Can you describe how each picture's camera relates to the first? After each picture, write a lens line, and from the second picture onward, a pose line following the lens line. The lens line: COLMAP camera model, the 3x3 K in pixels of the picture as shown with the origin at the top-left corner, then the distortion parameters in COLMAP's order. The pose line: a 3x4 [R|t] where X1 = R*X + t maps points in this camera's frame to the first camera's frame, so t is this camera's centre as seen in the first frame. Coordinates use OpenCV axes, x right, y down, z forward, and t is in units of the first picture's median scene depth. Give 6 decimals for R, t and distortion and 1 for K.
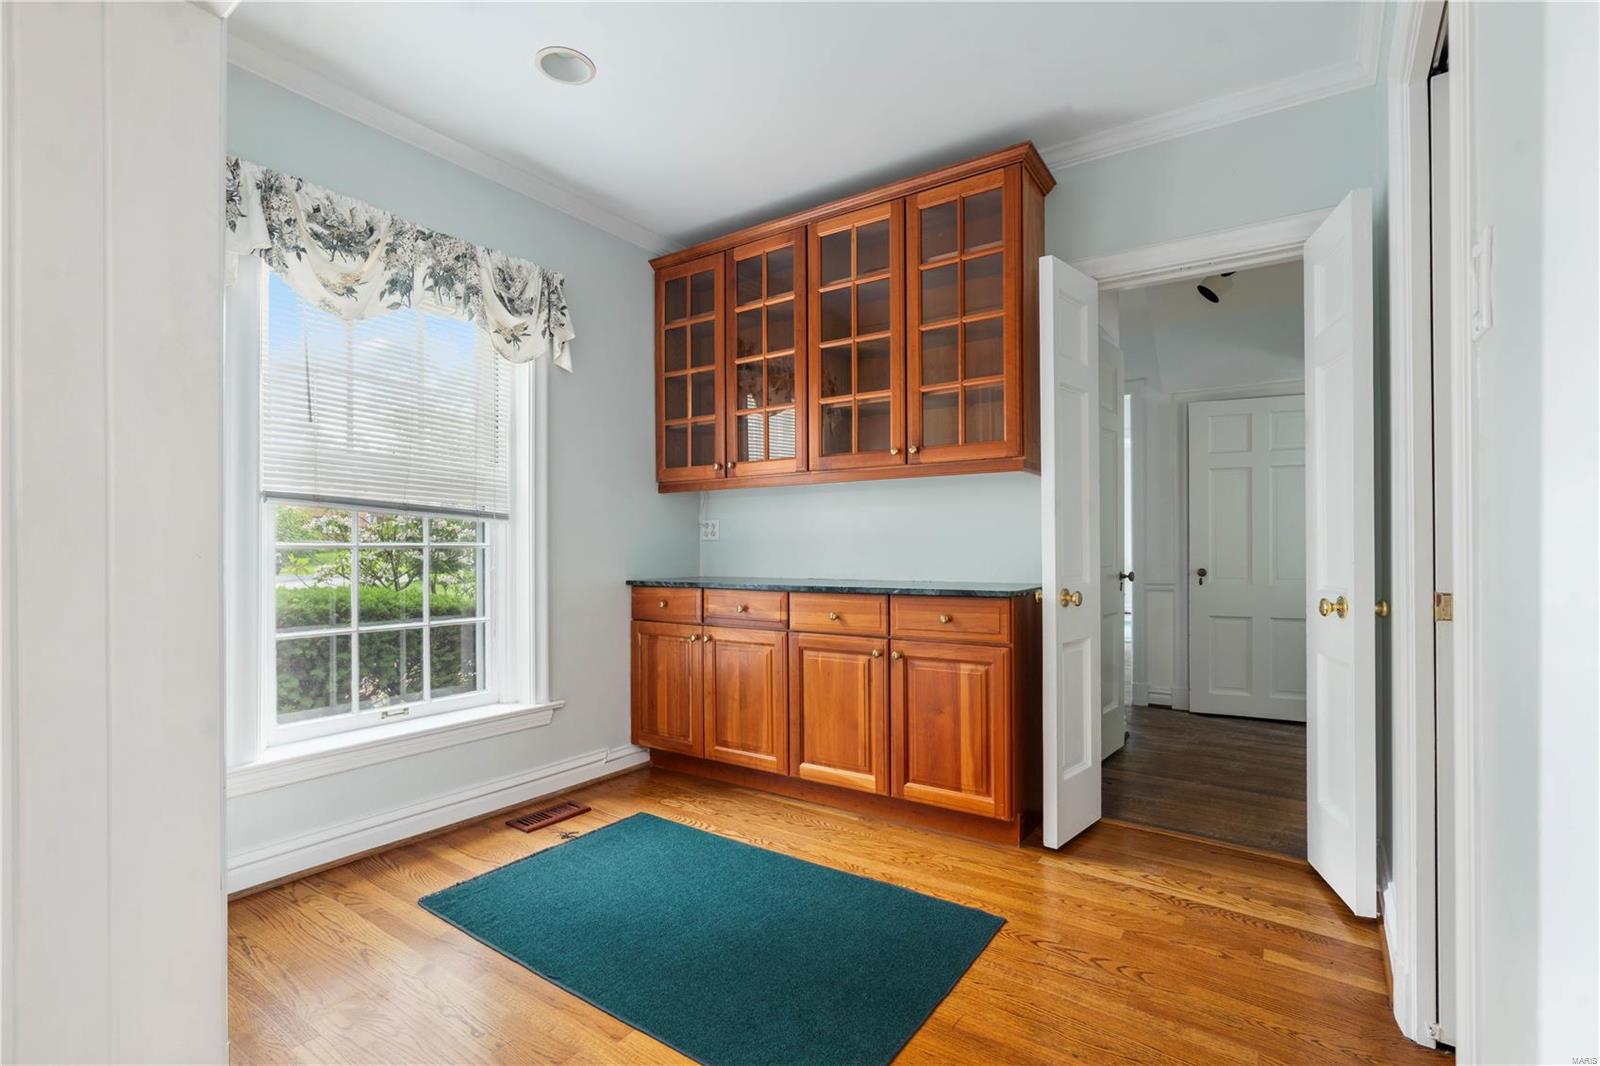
lens RADIAL K [[727.7, 0, 800.5], [0, 727.7, 537.1], [0, 0, 1]] dist [-0.011566, 0.004011]
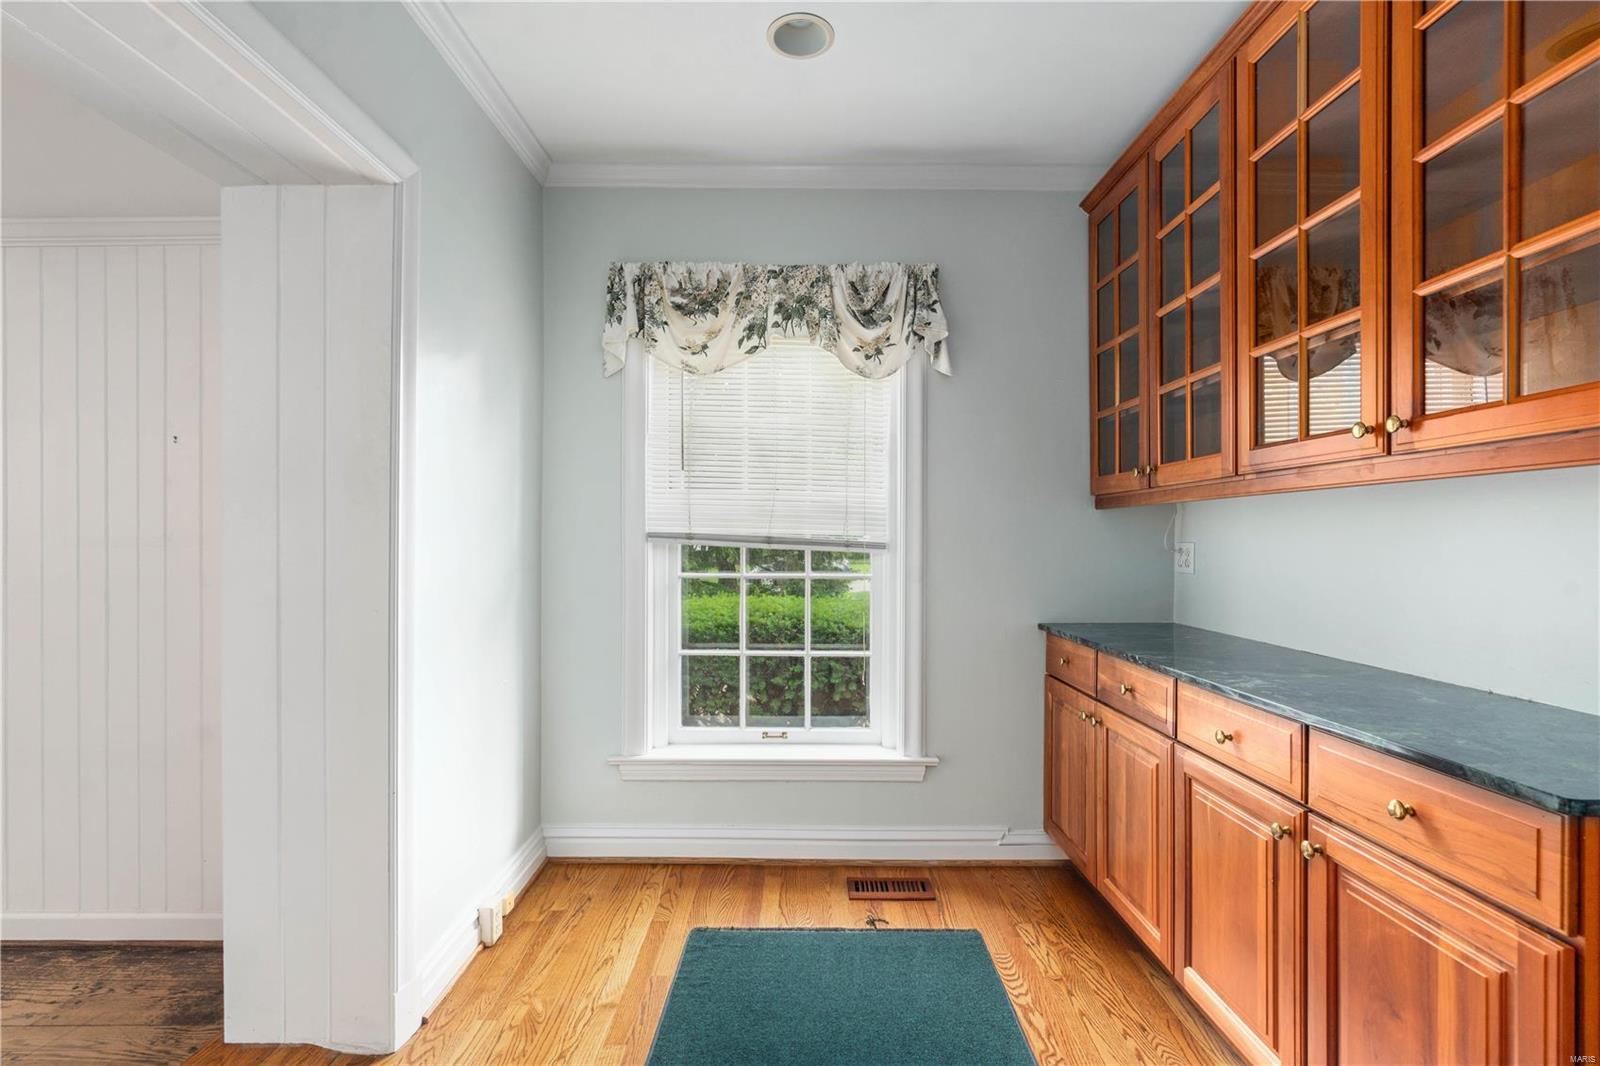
lens RADIAL K [[727.7, 0, 801.7], [0, 727.7, 537.9], [0, 0, 1]] dist [-0.011566, 0.004011]
pose [[0.577813, 0.005833, -0.816148, 0.315214], [0.006731, 0.999906, 0.011912, -0.054842], [0.816141, -0.012376, 0.577720, 0.412975]]
